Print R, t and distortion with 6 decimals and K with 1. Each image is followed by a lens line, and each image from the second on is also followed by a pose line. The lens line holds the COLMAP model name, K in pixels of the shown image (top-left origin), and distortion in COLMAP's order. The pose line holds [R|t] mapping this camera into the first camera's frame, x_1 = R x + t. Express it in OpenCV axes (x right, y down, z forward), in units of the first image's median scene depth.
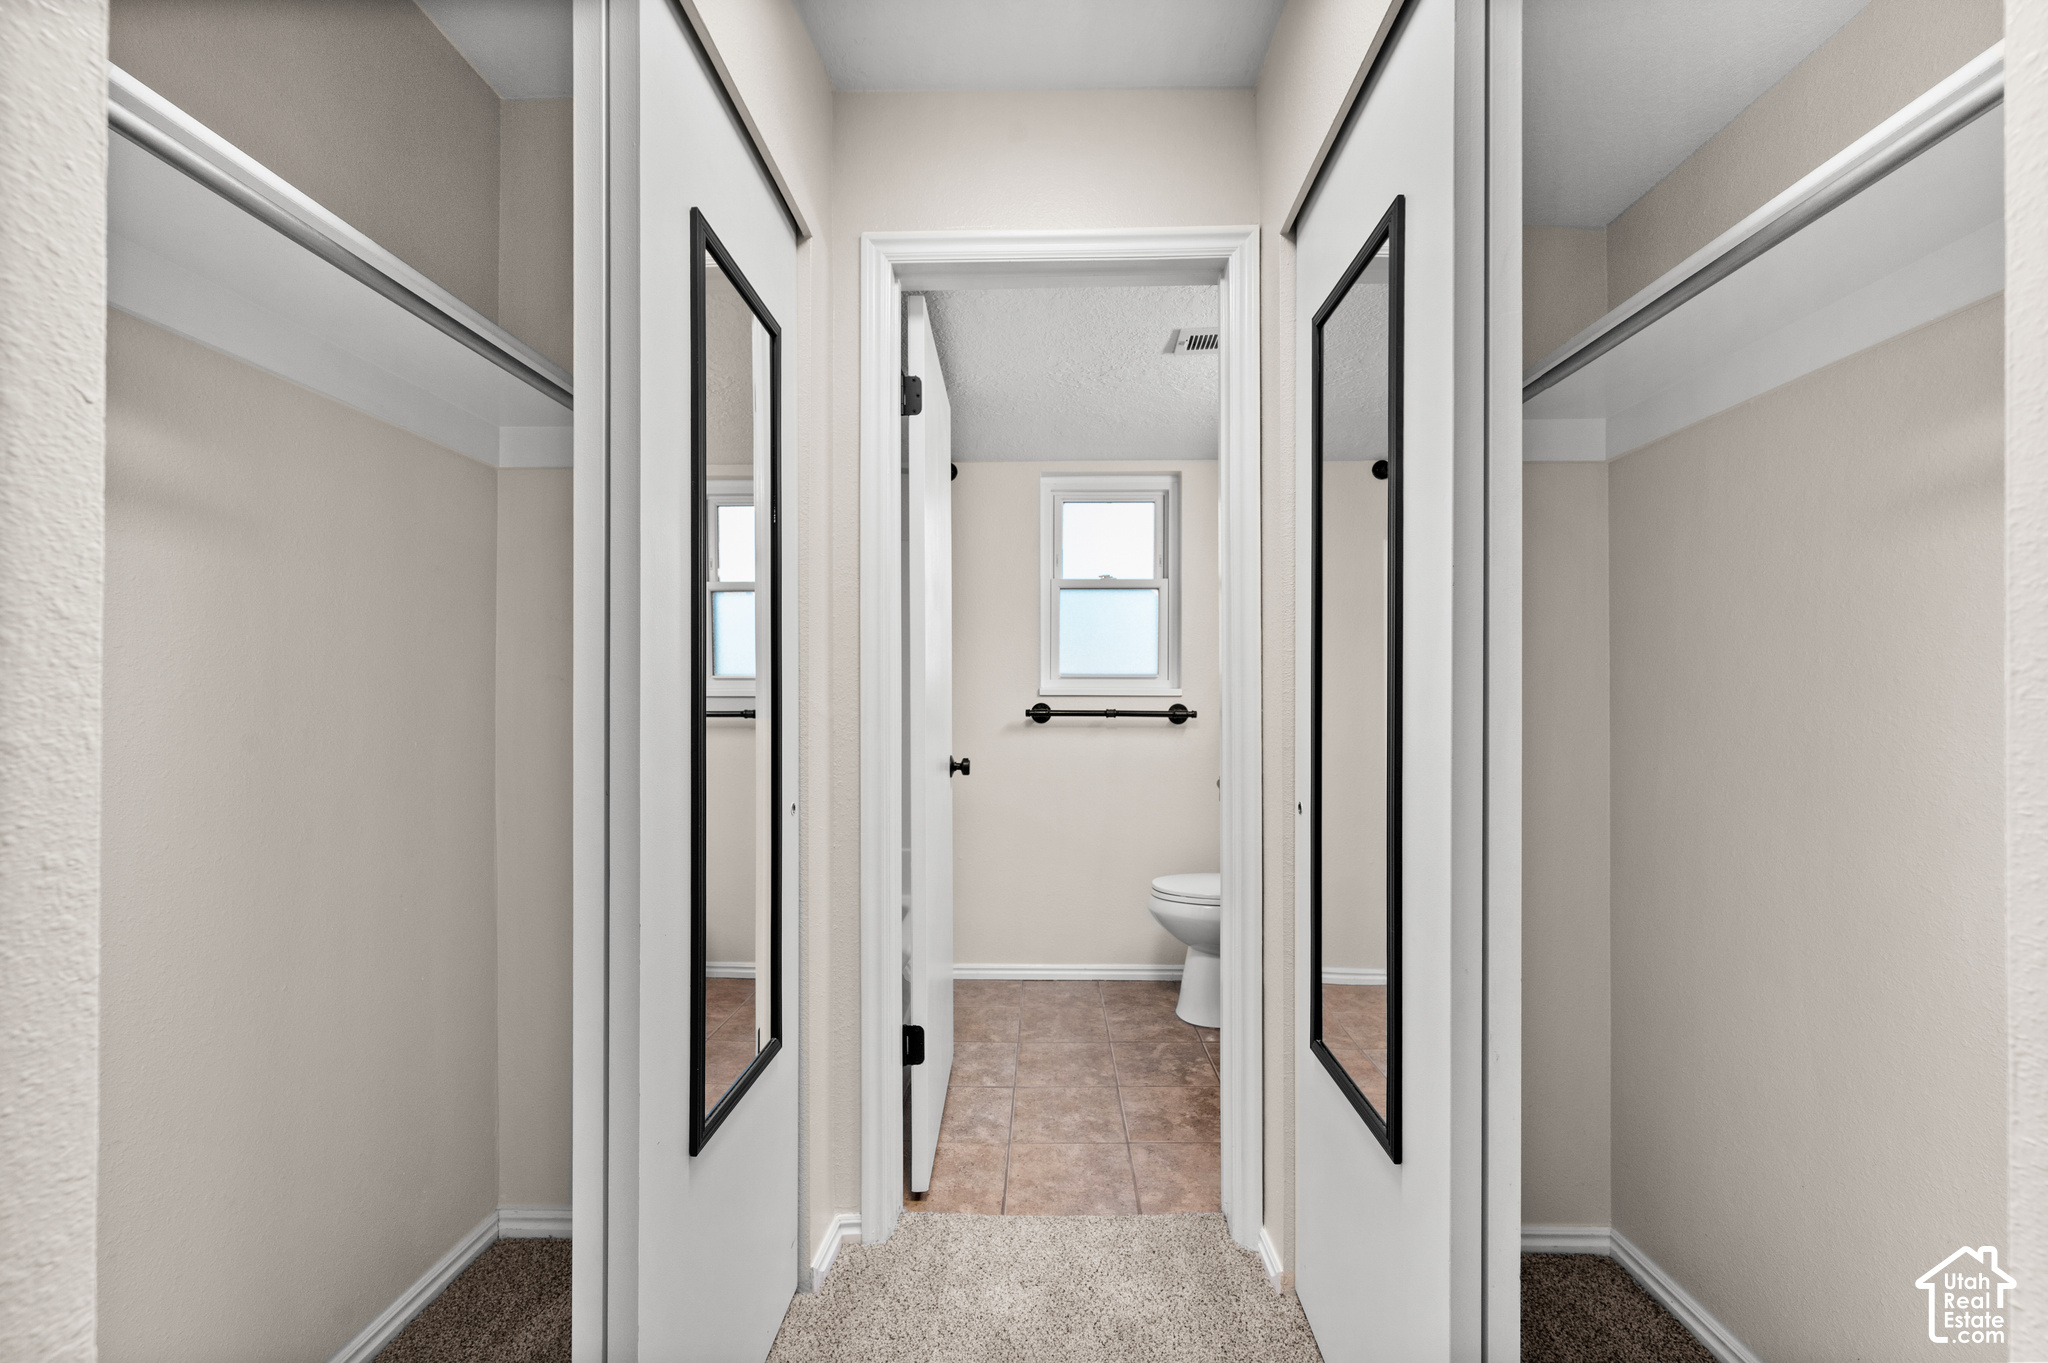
lens RADIAL K [[815.7, 0, 1020.5], [0, 815.7, 698.4], [0, 0, 1]] dist [-0.002663, -0.000425]
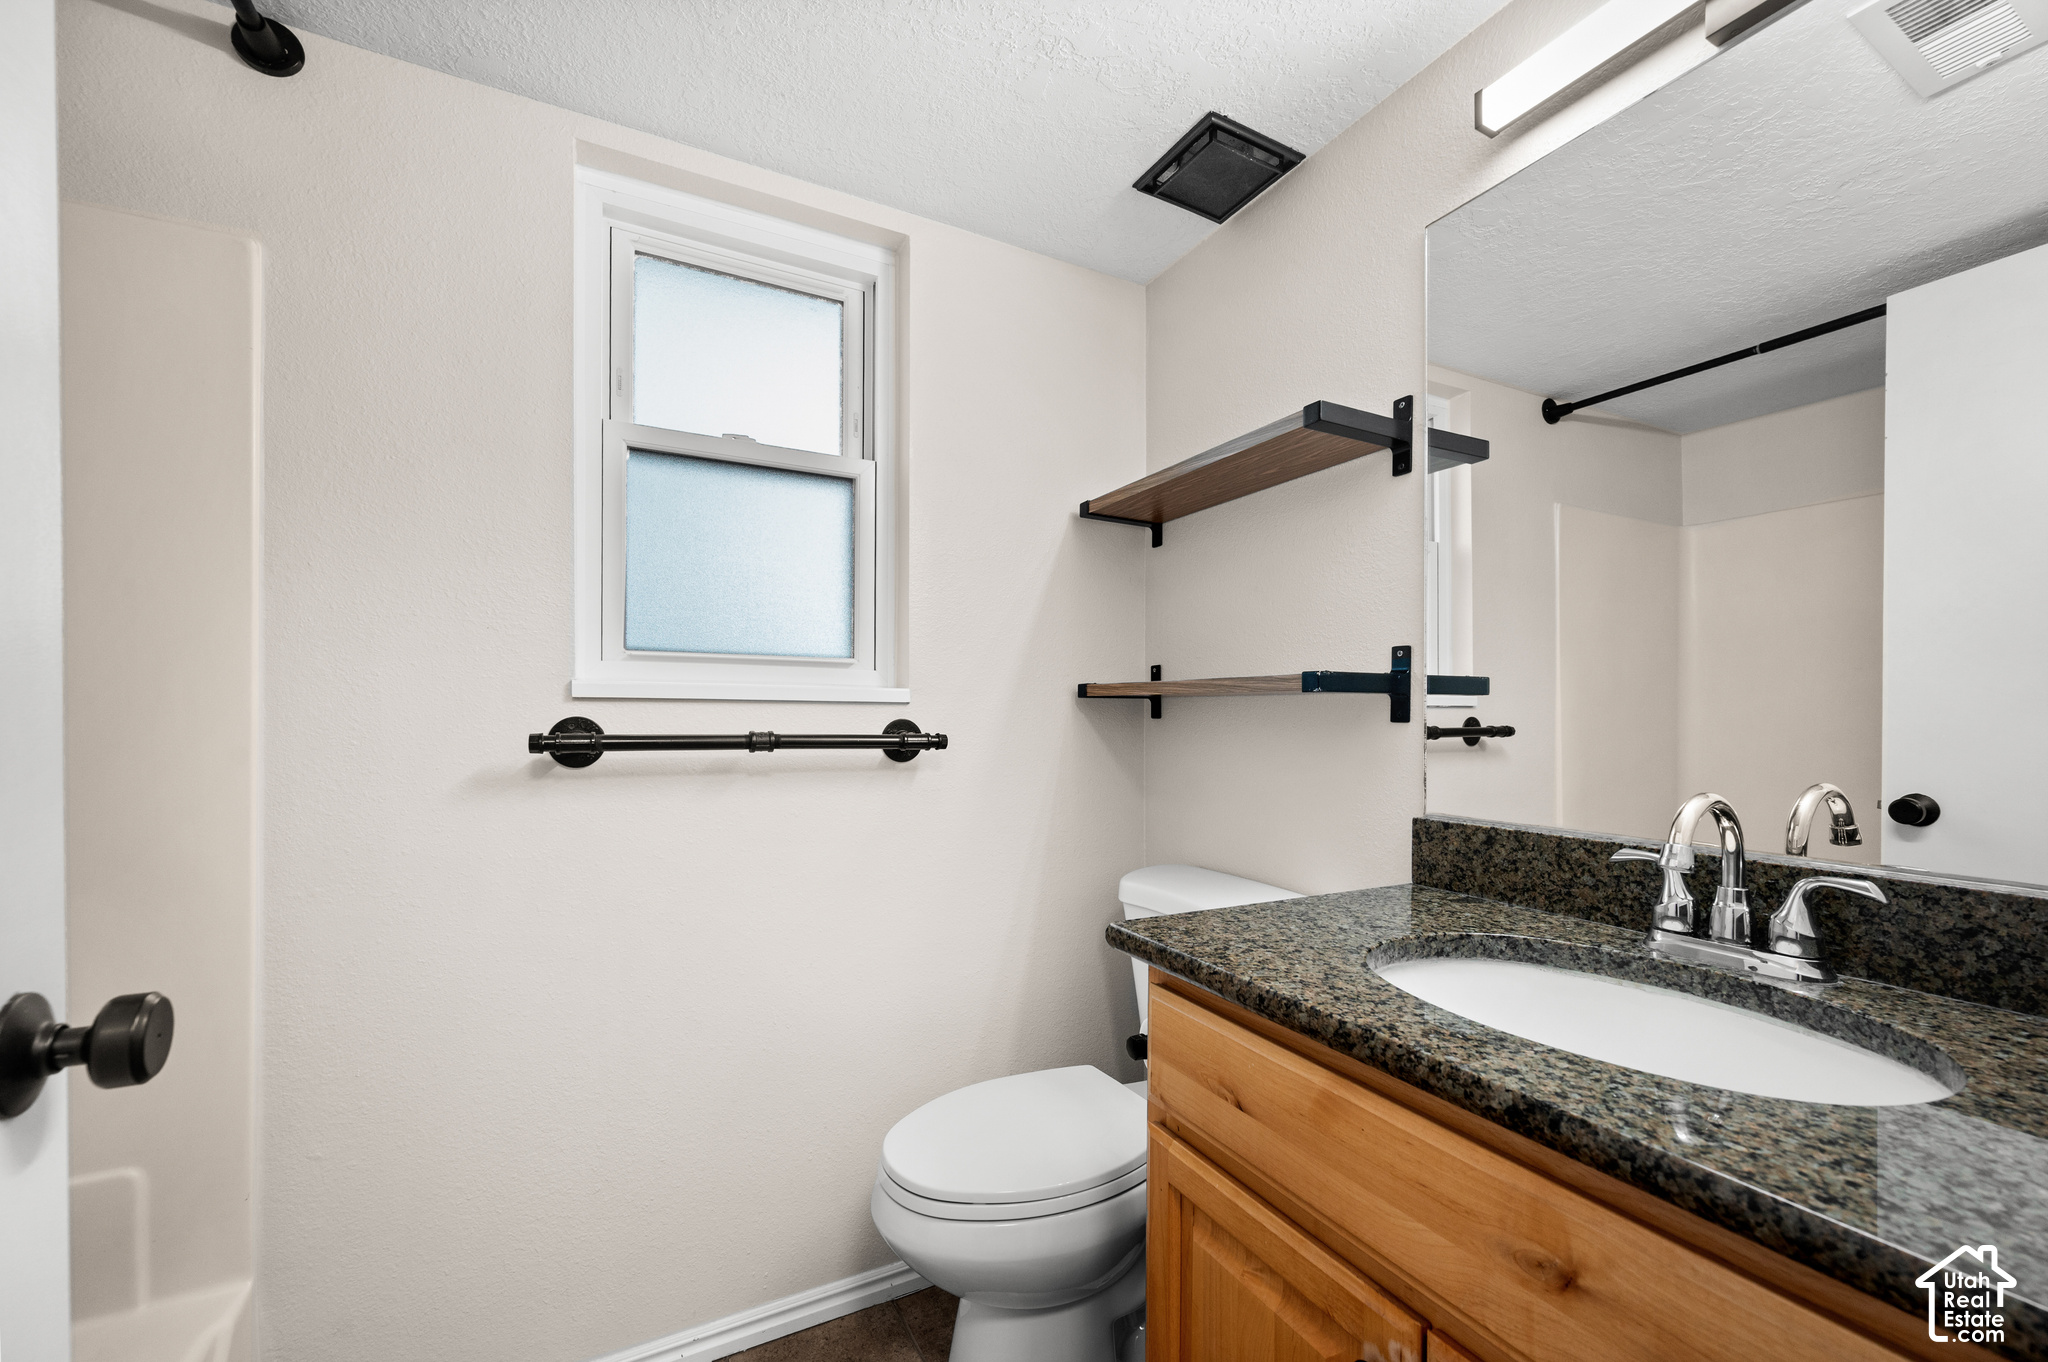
lens RADIAL K [[815.7, 0, 1026.7], [0, 815.7, 719.7], [0, 0, 1]] dist [-0.002663, -0.000425]
pose [[0.865197, -0.000356, 0.501432, 0.016073], [-0.001169, 0.999996, 0.002728, 0.005373], [-0.501431, -0.002946, 0.865192, 0.546264]]
